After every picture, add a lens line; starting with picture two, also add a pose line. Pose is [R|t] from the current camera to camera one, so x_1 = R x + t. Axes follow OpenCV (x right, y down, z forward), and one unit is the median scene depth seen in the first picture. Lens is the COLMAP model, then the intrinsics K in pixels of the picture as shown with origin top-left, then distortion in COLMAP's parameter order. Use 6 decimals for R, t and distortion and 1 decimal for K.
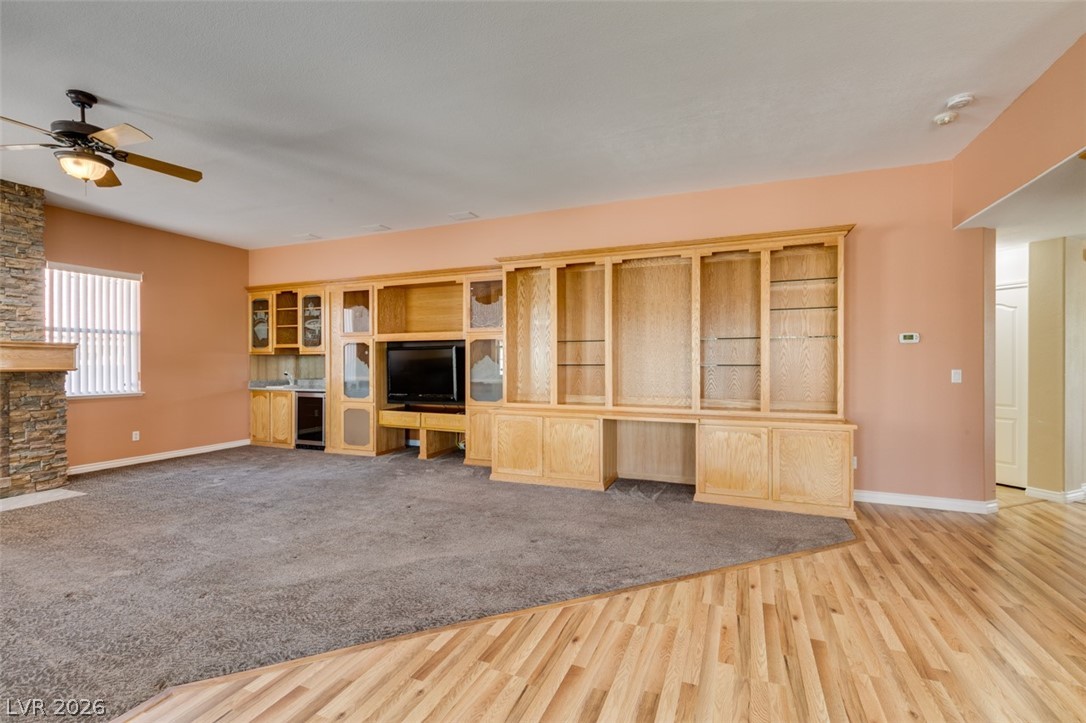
lens RADIAL K [[485.1, 0, 540.3], [0, 485.1, 364.2], [0, 0, 1]] dist [0.006328, -0.002208]
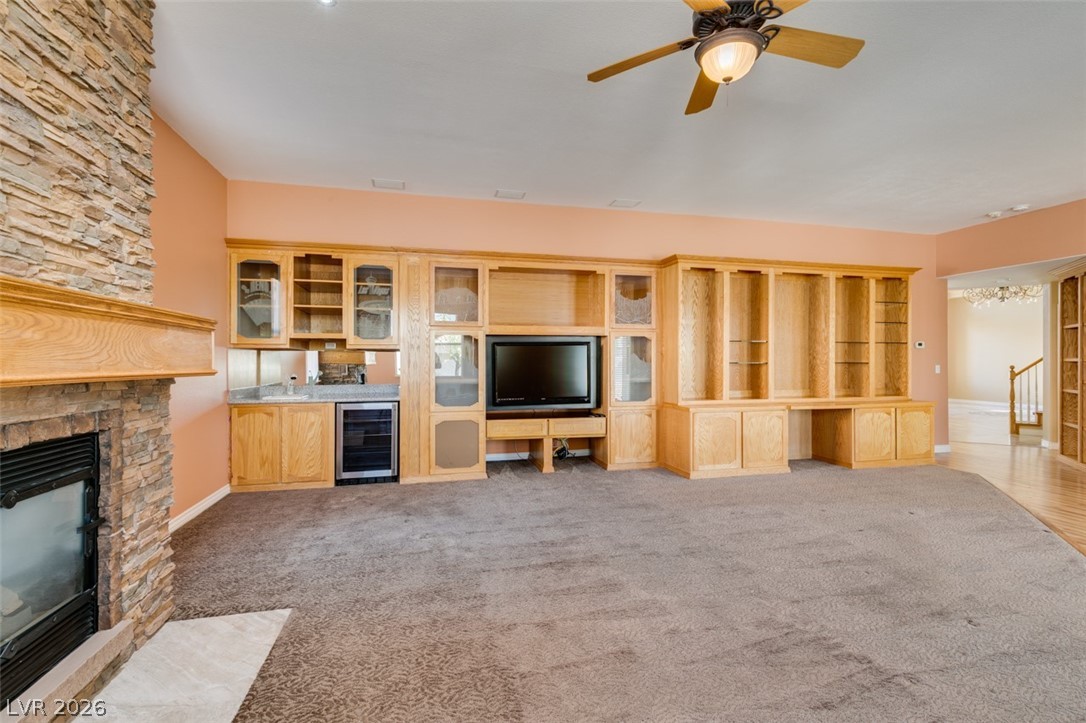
lens RADIAL K [[485.1, 0, 533.9], [0, 485.1, 358.7], [0, 0, 1]] dist [0.006328, -0.002208]
pose [[0.806914, 0.002172, 0.590665, -0.737346], [0.001388, 0.999984, -0.005574, -0.001737], [-0.590667, 0.005317, 0.806898, 0.305561]]
